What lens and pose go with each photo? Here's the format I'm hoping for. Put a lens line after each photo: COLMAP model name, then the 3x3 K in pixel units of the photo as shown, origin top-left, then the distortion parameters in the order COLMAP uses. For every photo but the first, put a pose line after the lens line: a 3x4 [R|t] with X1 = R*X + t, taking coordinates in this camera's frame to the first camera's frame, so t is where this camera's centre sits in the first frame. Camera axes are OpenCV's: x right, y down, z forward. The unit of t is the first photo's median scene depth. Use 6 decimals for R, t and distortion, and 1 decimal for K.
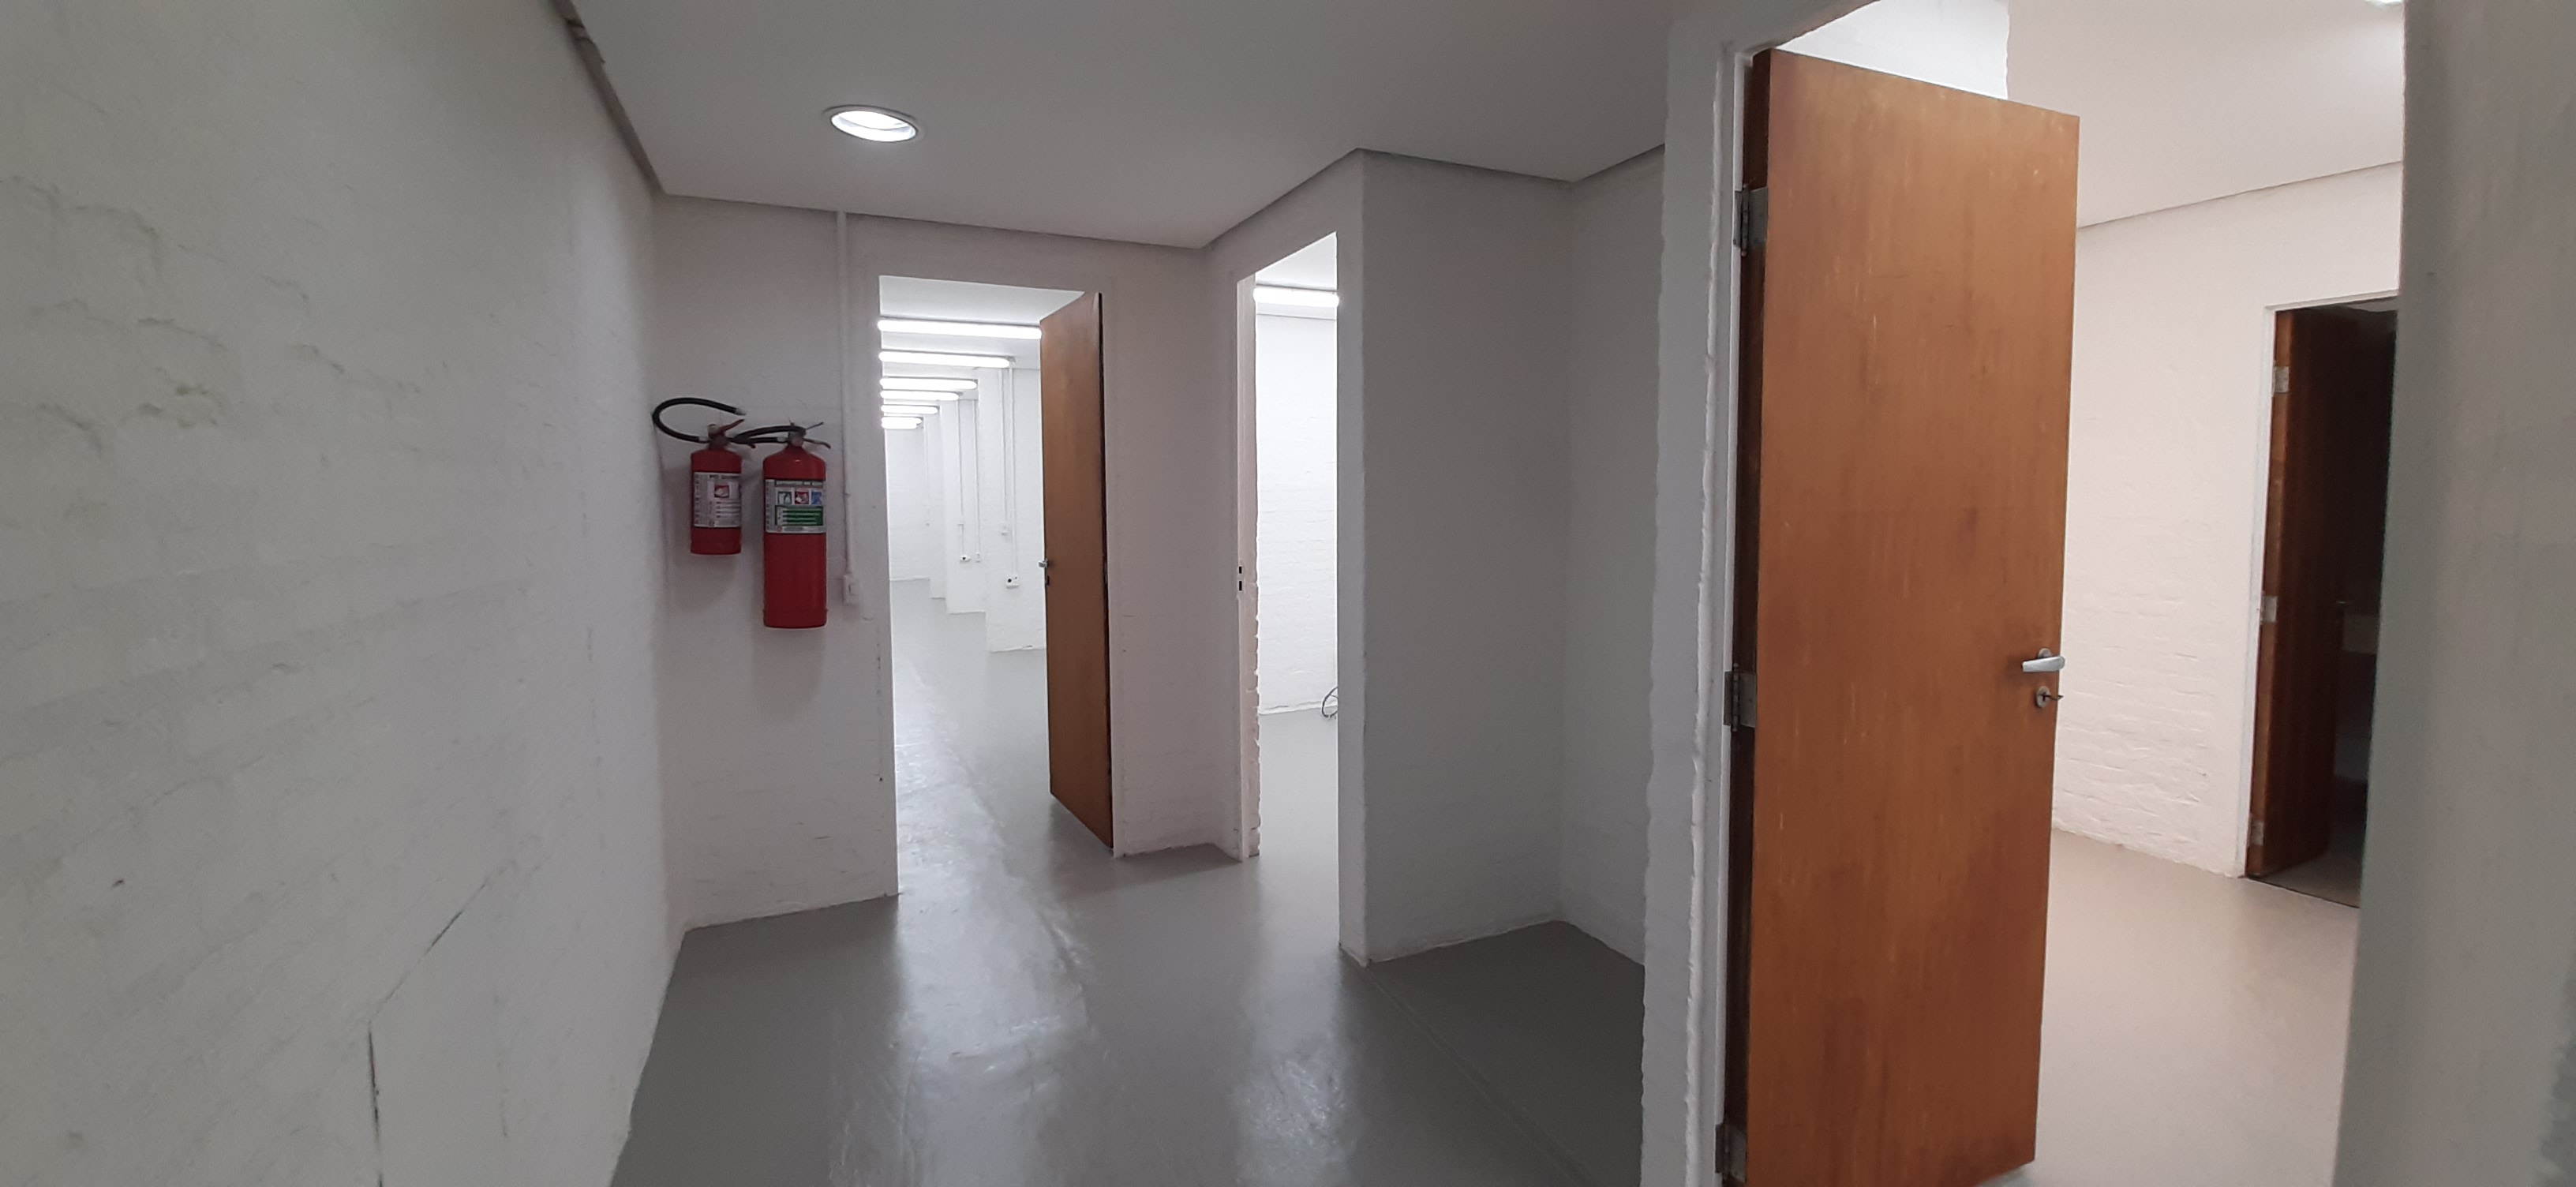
lens RADIAL K [[981.5, 0, 1289.0], [0, 981.5, 557.3], [0, 0, 1]] dist [-0.015690, -0.005074]
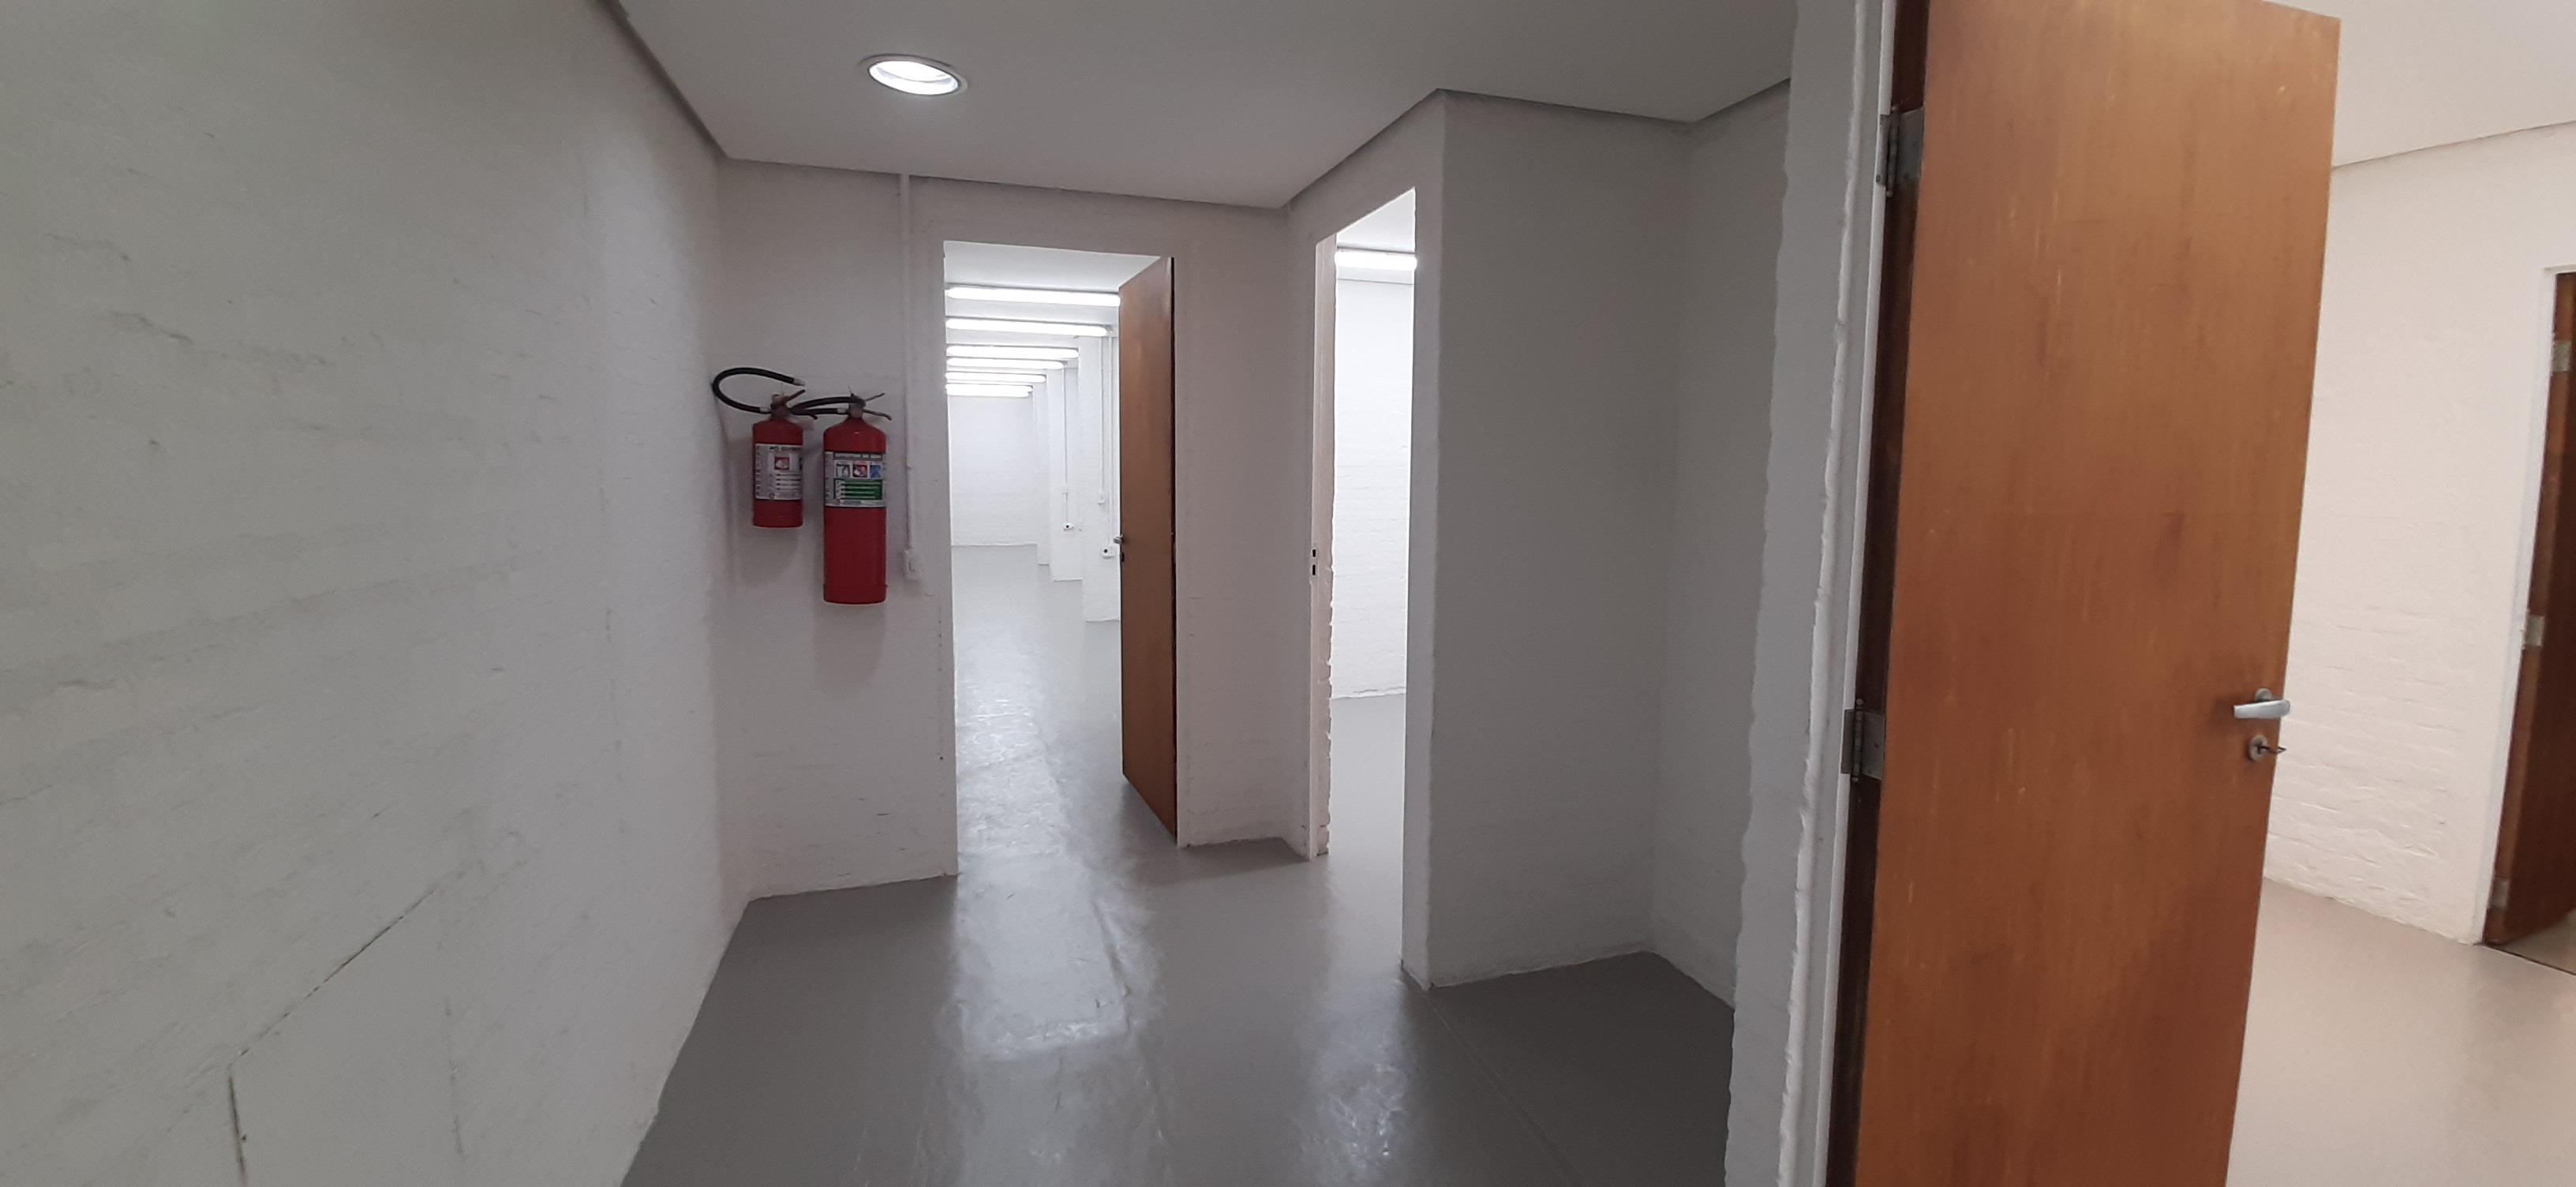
lens RADIAL K [[981.5, 0, 1289.0], [0, 981.5, 557.3], [0, 0, 1]] dist [-0.015690, -0.005074]
pose [[0.993279, 0.025029, -0.113005, 0.042933], [-0.021602, 0.999272, 0.031449, -0.015824], [0.113710, -0.028796, 0.993097, 0.082889]]
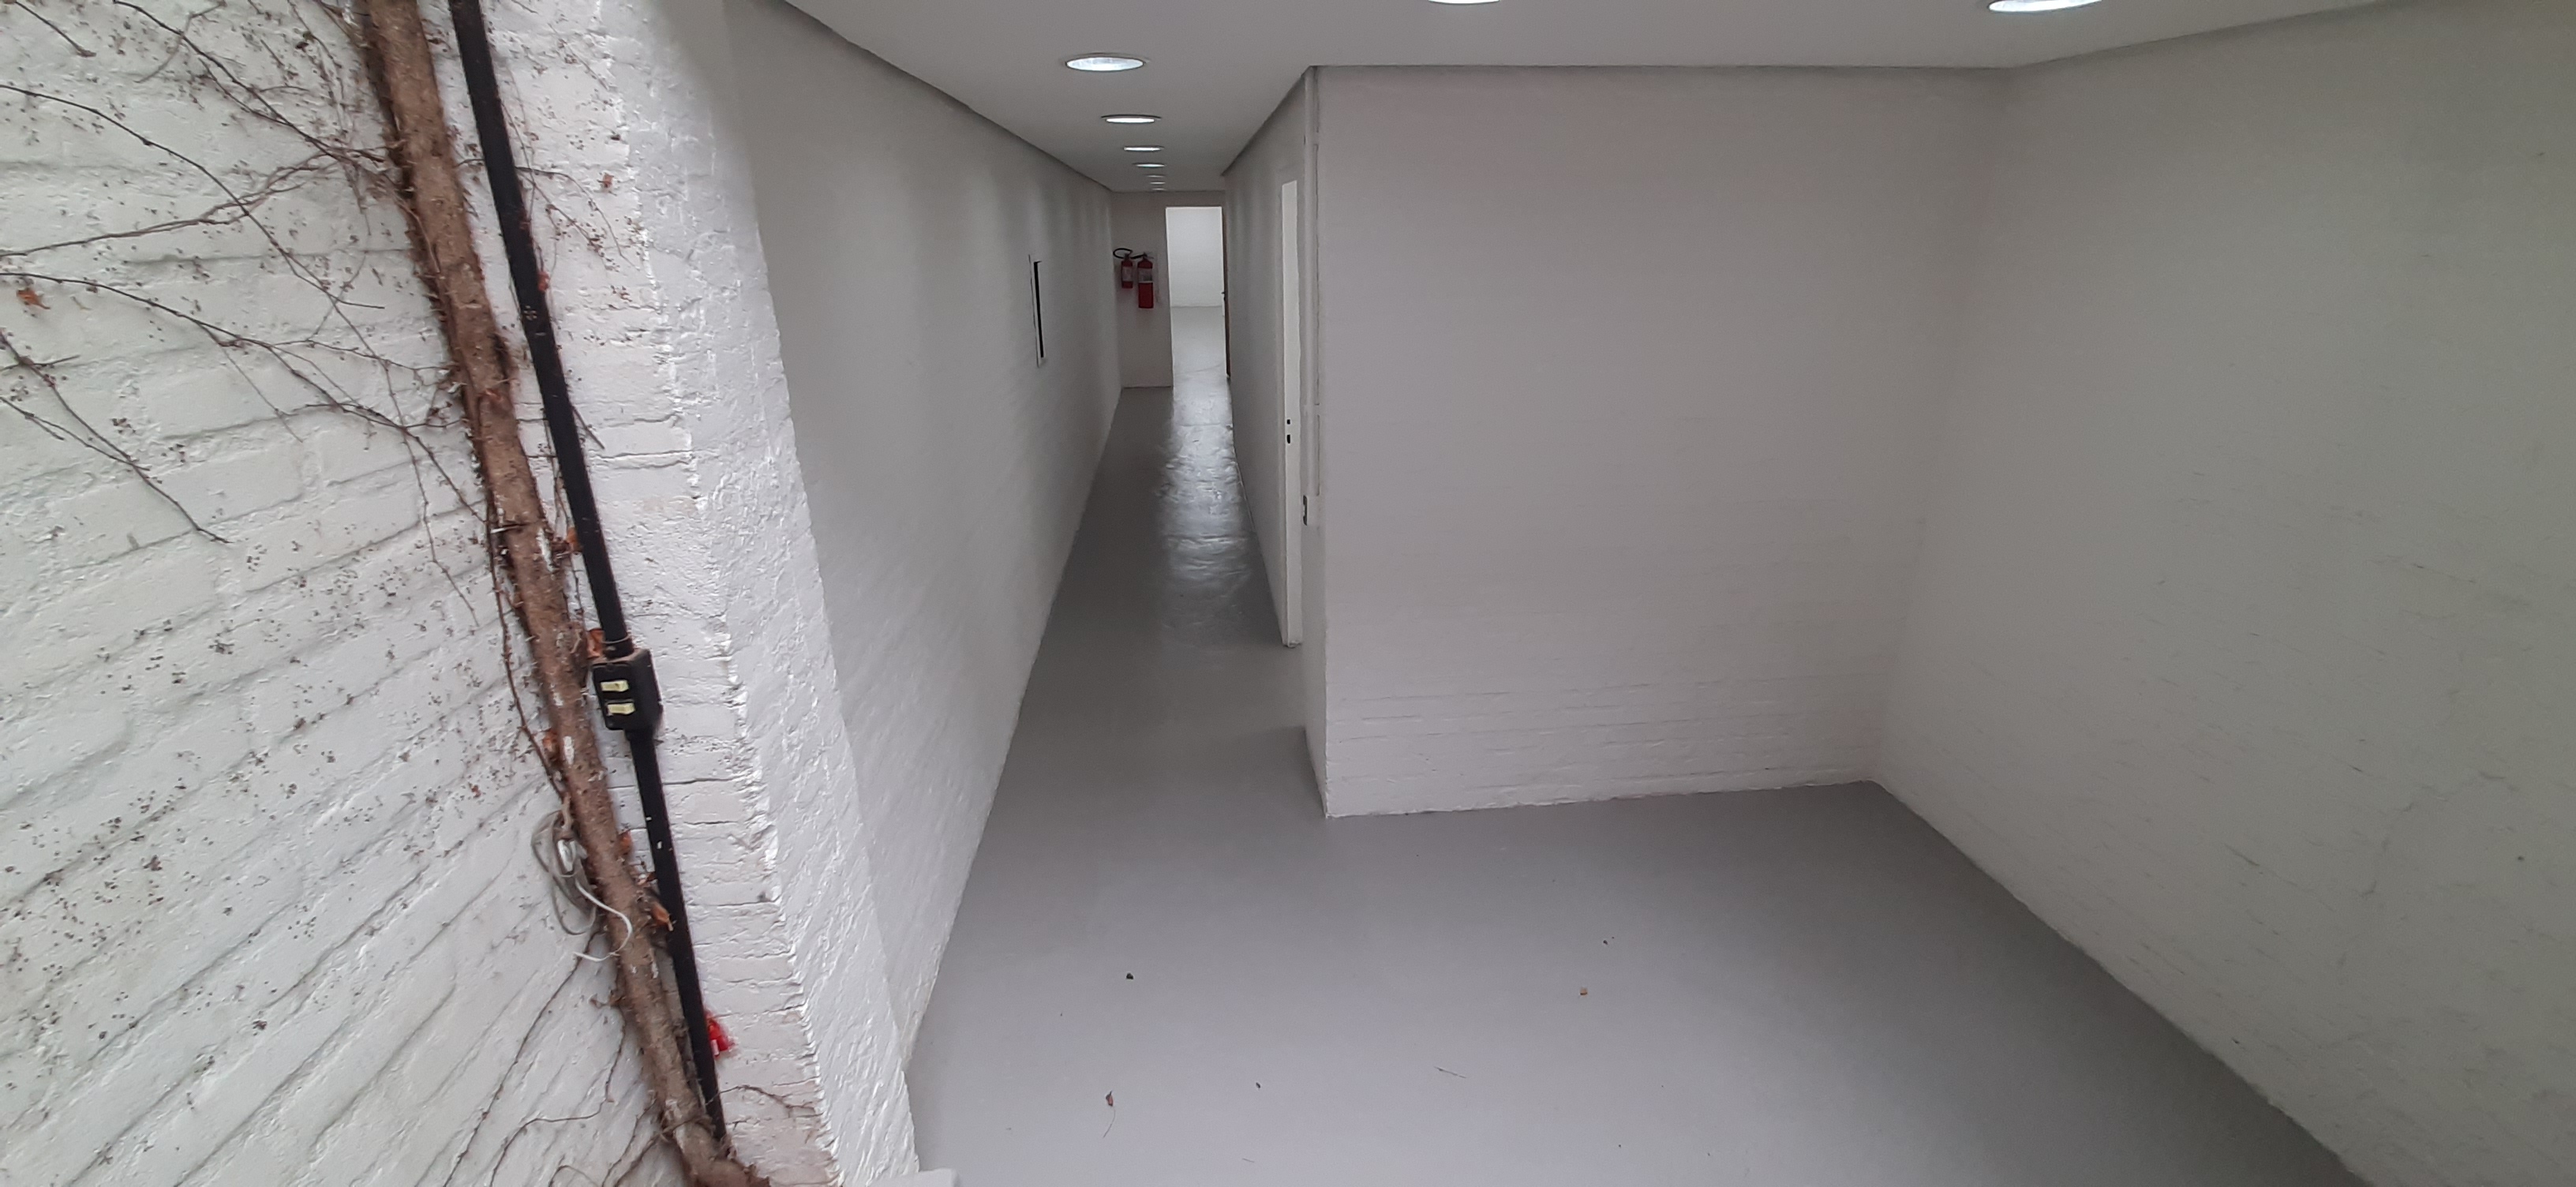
lens RADIAL K [[981.5, 0, 1289.0], [0, 981.5, 557.3], [0, 0, 1]] dist [-0.015690, -0.005074]
pose [[0.946036, 0.083990, -0.312989, 1.468544], [-0.011906, 0.974185, 0.225435, 0.169048], [0.323844, -0.209543, 0.922614, -2.880593]]
